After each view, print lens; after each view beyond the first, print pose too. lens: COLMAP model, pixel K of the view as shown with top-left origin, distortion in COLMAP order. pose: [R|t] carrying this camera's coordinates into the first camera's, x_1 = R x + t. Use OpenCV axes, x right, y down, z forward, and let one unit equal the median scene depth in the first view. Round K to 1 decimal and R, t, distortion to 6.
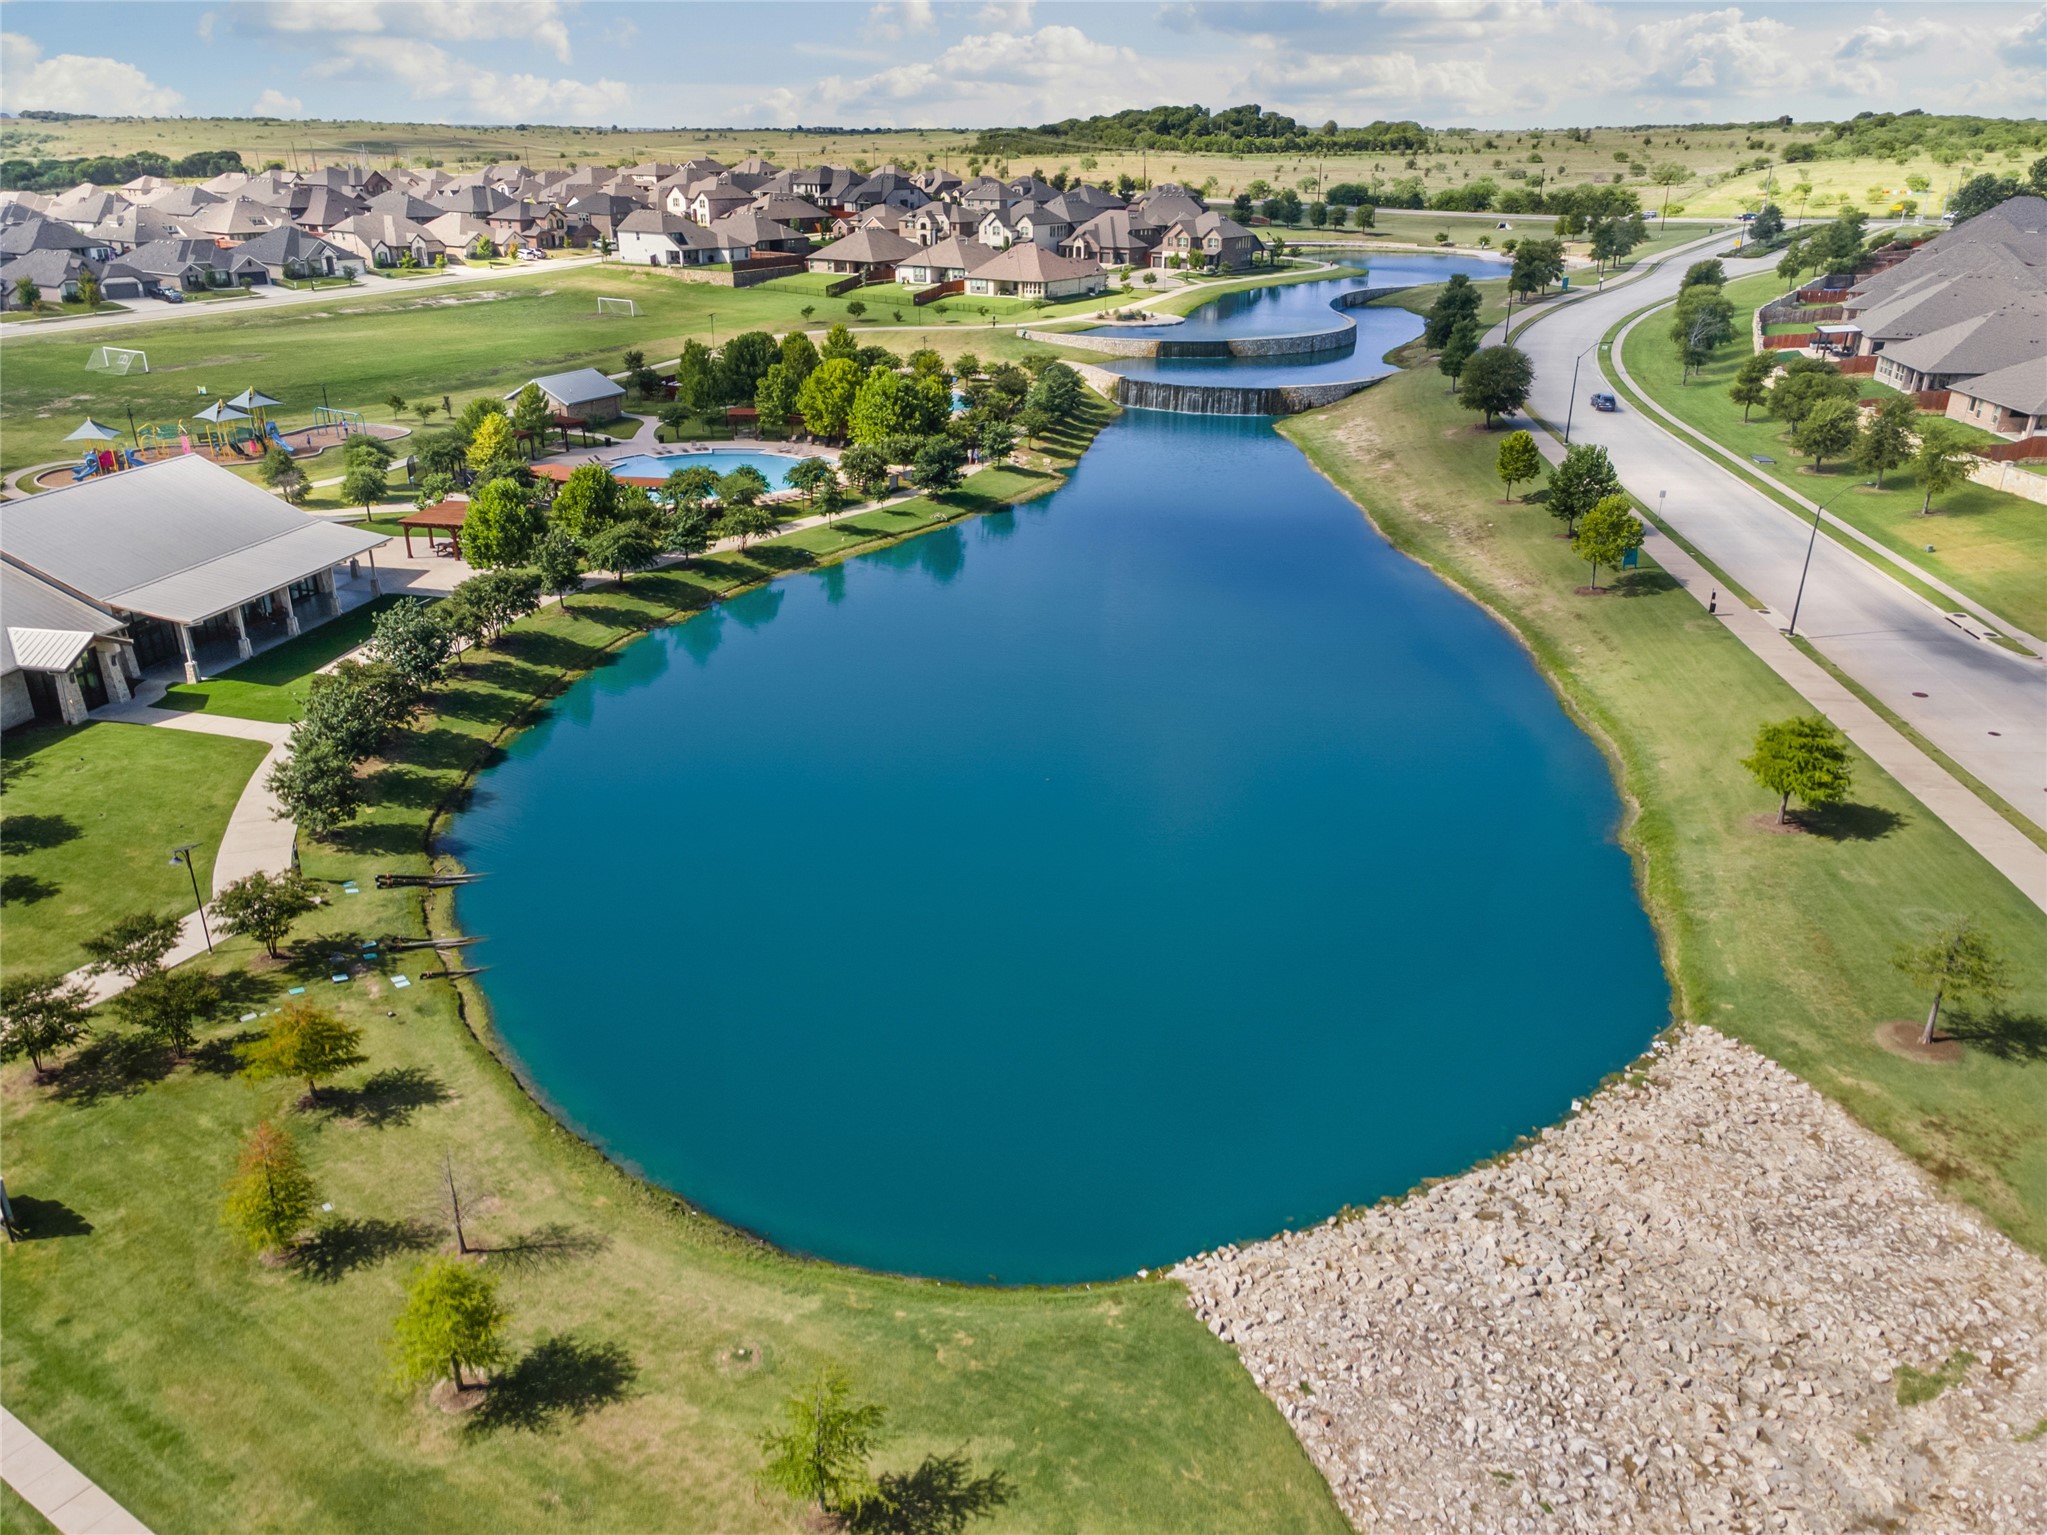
lens RADIAL K [[1513.6, 0, 1029.8], [0, 1513.6, 767.7], [0, 0, 1]] dist [-0.006719, 0.079750]
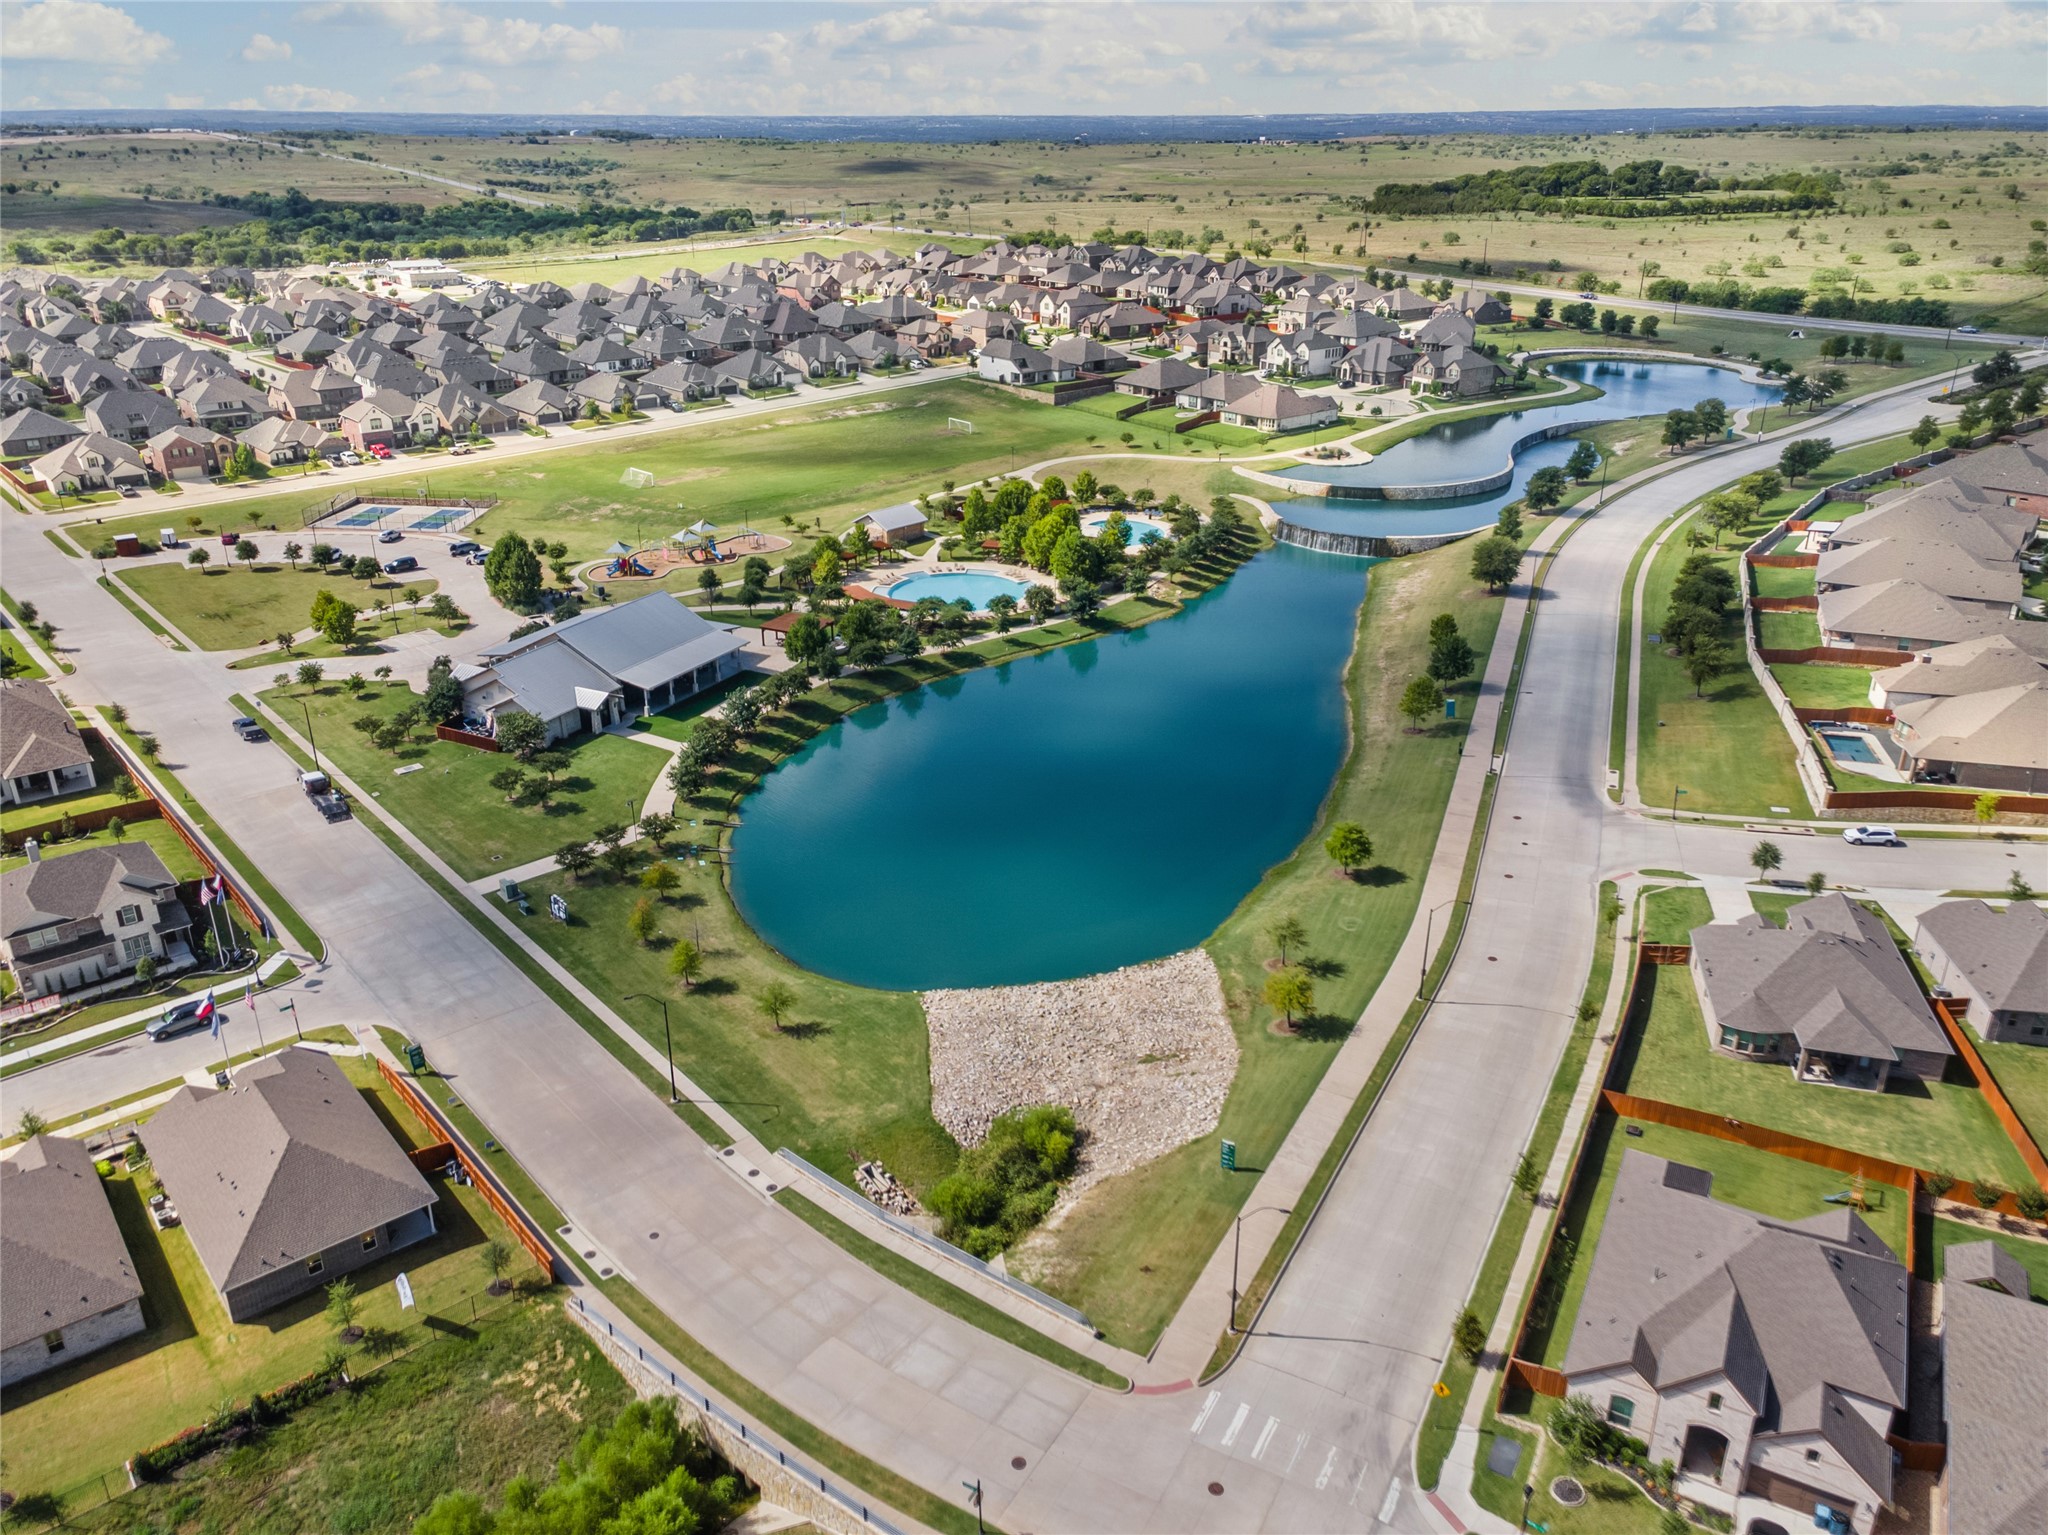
lens RADIAL K [[1506.6, 0, 1041.7], [0, 1506.6, 777.5], [0, 0, 1]] dist [0.033316, 0.011557]
pose [[0.960950, 0.109114, -0.254301, 0.160985], [-0.105252, 0.994029, 0.028789, -0.028188], [0.255924, -0.000899, 0.966696, -0.274615]]
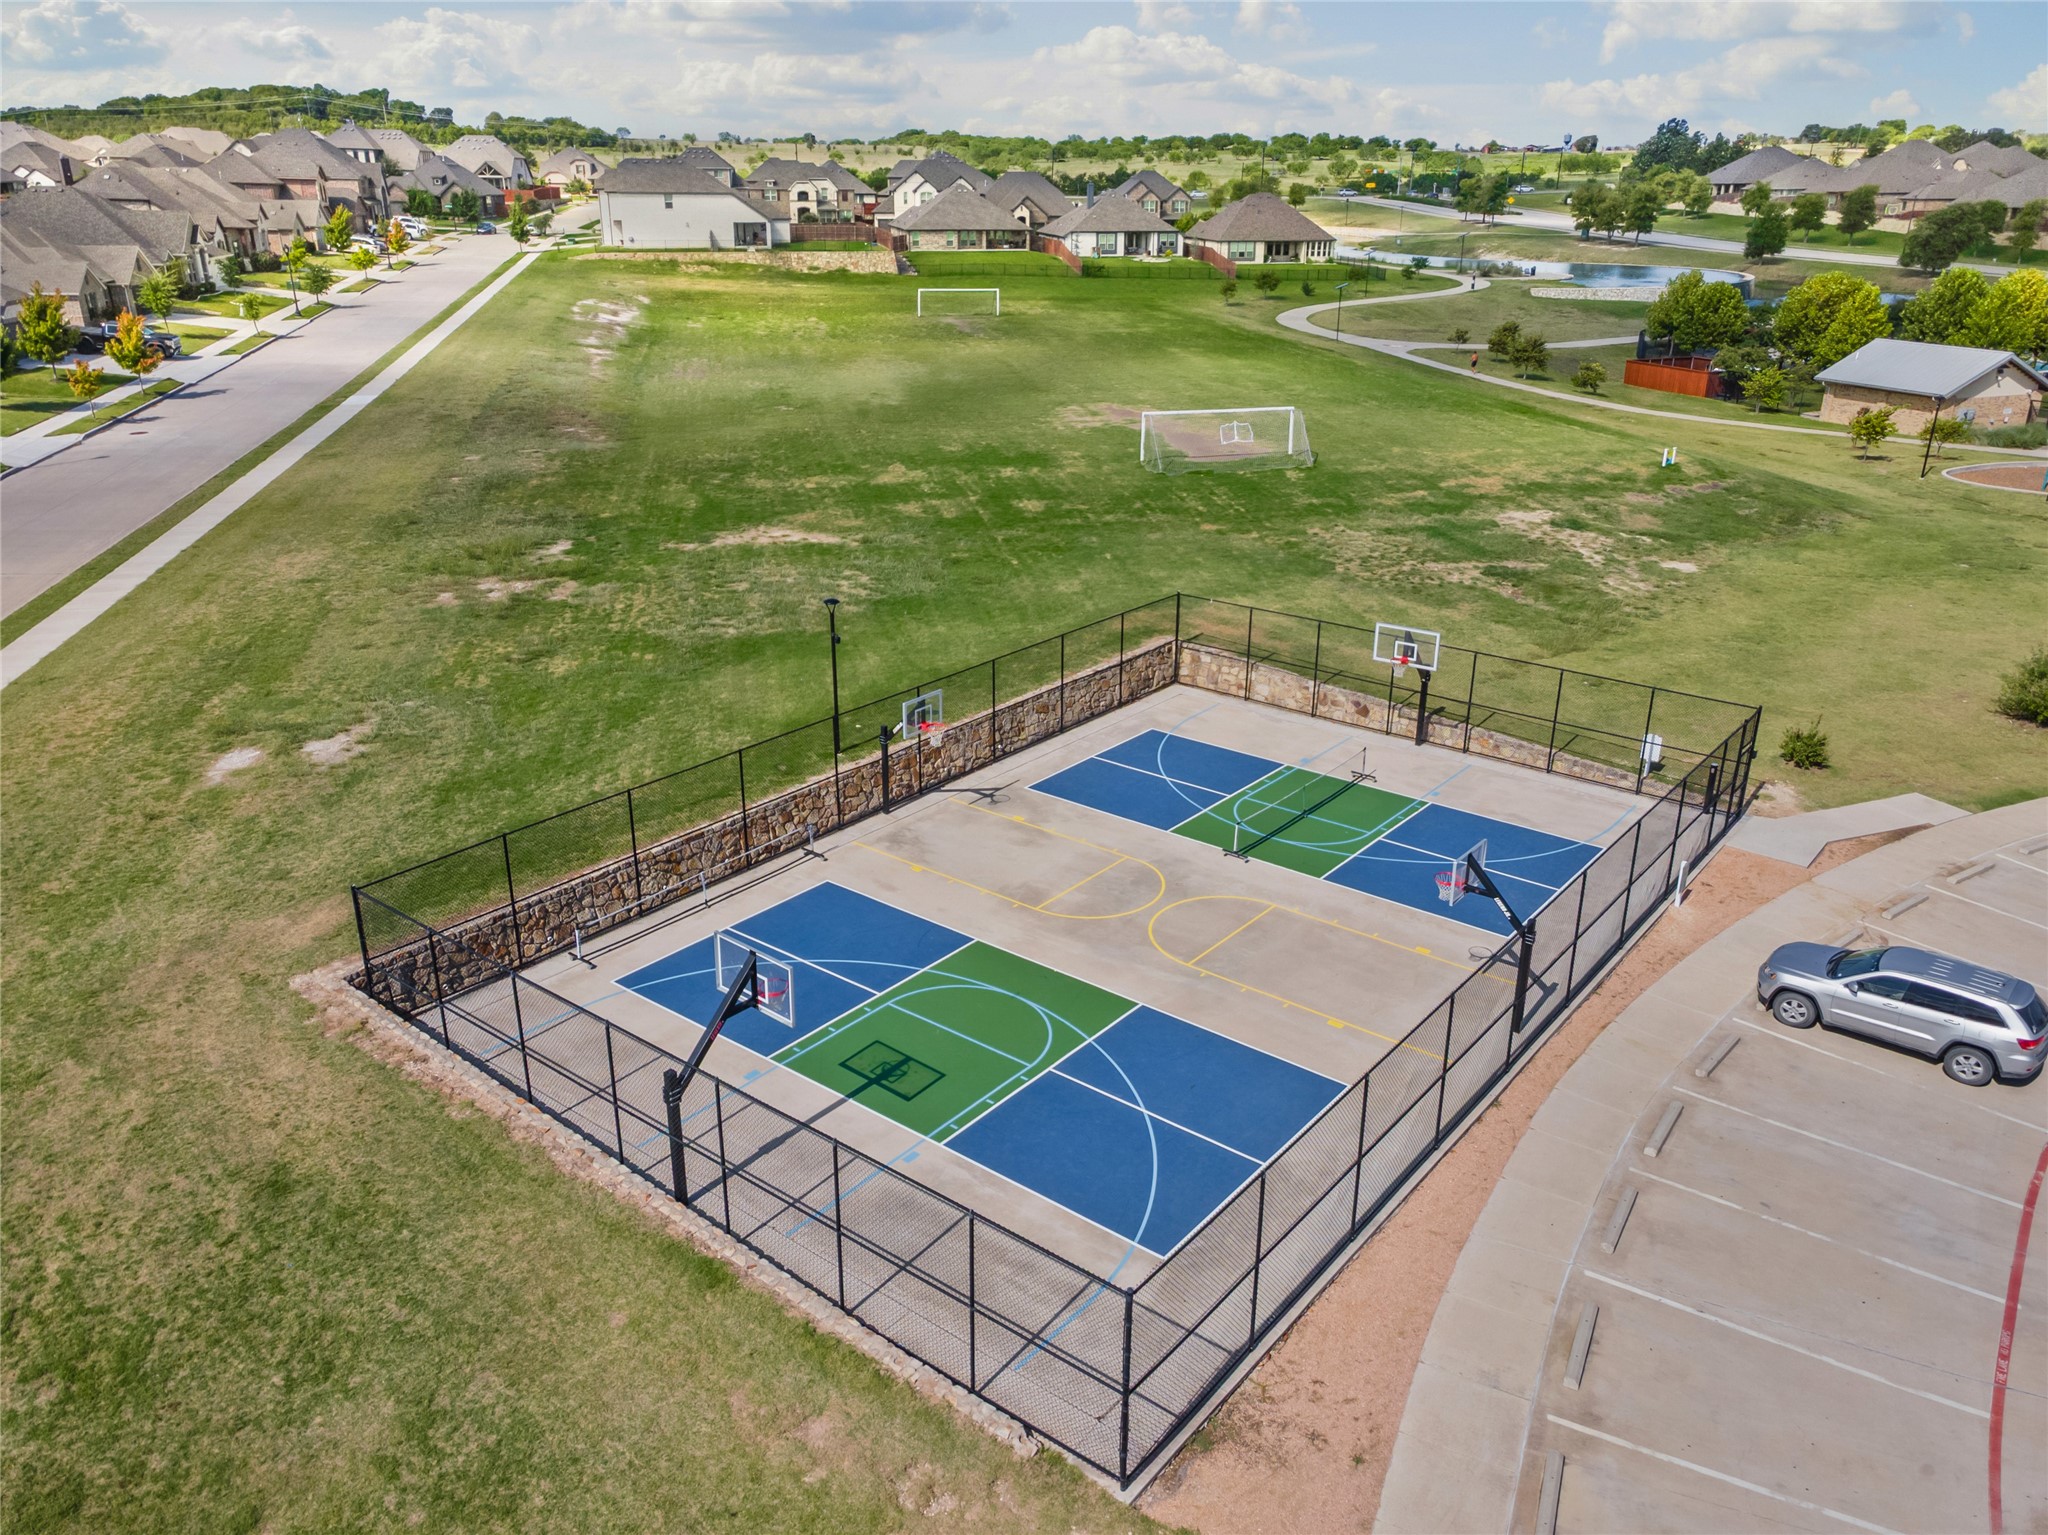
lens RADIAL K [[1521.9, 0, 1016.5], [0, 1521.9, 763.8], [0, 0, 1]] dist [0.003685, 0.065494]
pose [[0.744963, -0.246810, 0.619770, -0.585729], [0.259422, 0.963098, 0.071707, -0.146555], [-0.614598, 0.107363, 0.781501, 0.473430]]
